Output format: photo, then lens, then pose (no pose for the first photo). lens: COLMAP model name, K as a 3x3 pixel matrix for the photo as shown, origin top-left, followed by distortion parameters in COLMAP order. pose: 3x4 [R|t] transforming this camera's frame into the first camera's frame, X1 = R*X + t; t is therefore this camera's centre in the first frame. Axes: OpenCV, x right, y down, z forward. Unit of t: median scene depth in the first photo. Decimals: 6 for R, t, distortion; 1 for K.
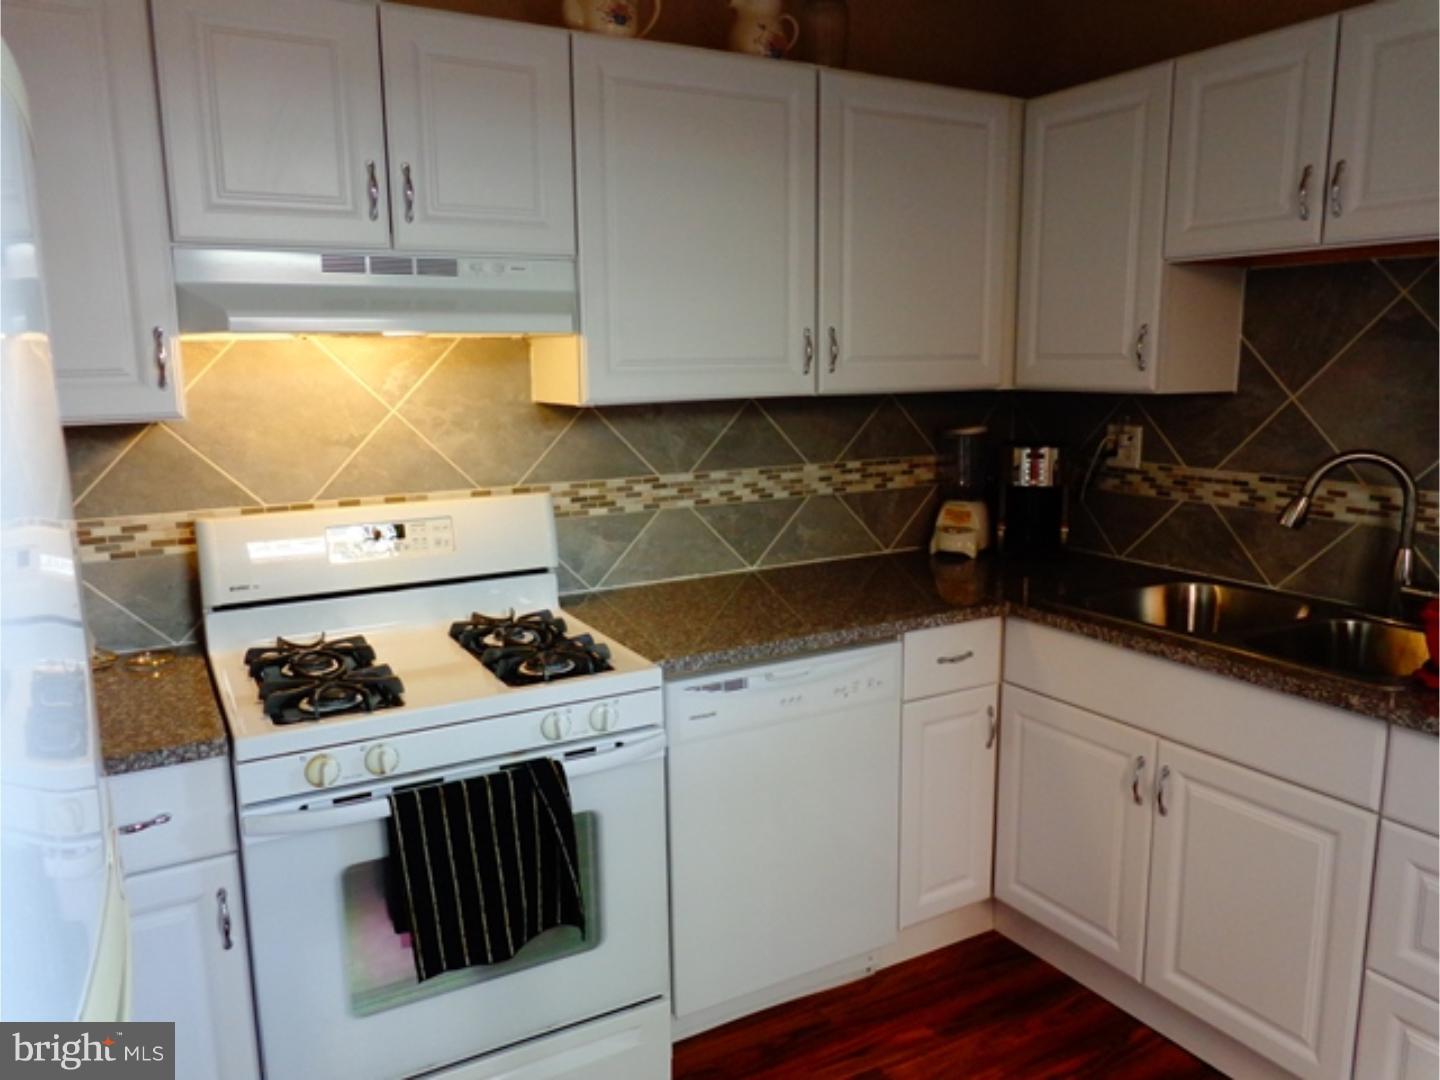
lens RADIAL K [[1061.7, 0, 722.5], [0, 1061.7, 540.5], [0, 0, 1]] dist [-0.020151, 0.012041]
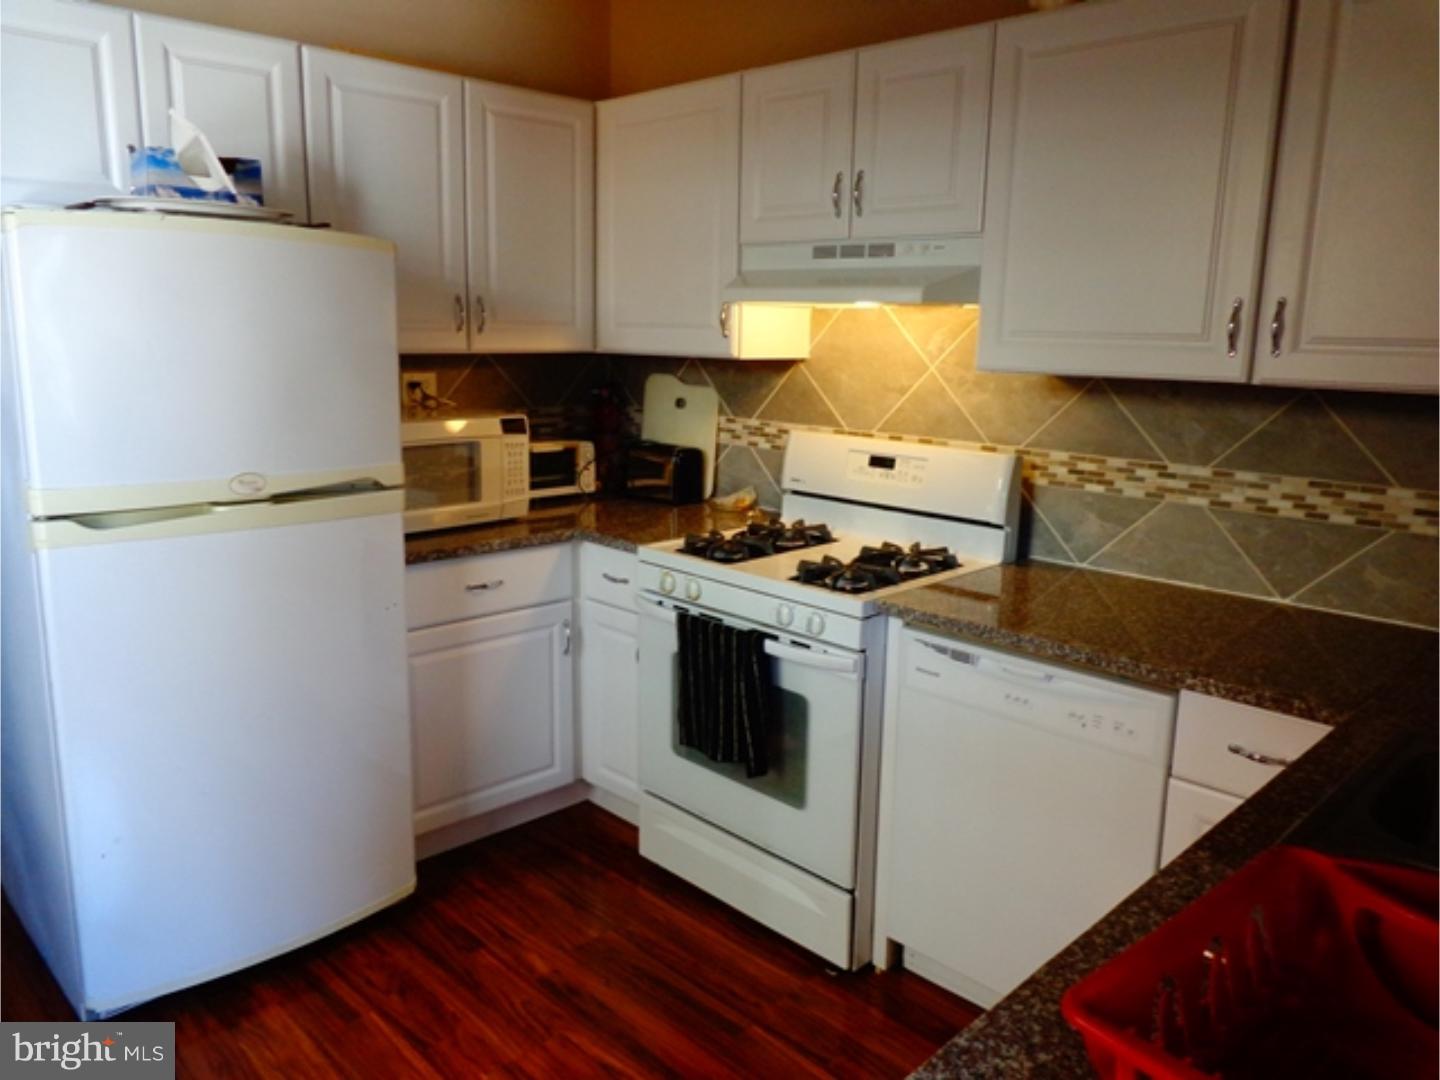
lens RADIAL K [[1061.7, 0, 721.7], [0, 1061.7, 539.6], [0, 0, 1]] dist [-0.020151, 0.012041]
pose [[0.262335, 0.211108, -0.941602, 0.743949], [-0.187360, 0.968350, 0.164905, -0.080145], [0.946613, 0.133158, 0.293585, 0.404634]]
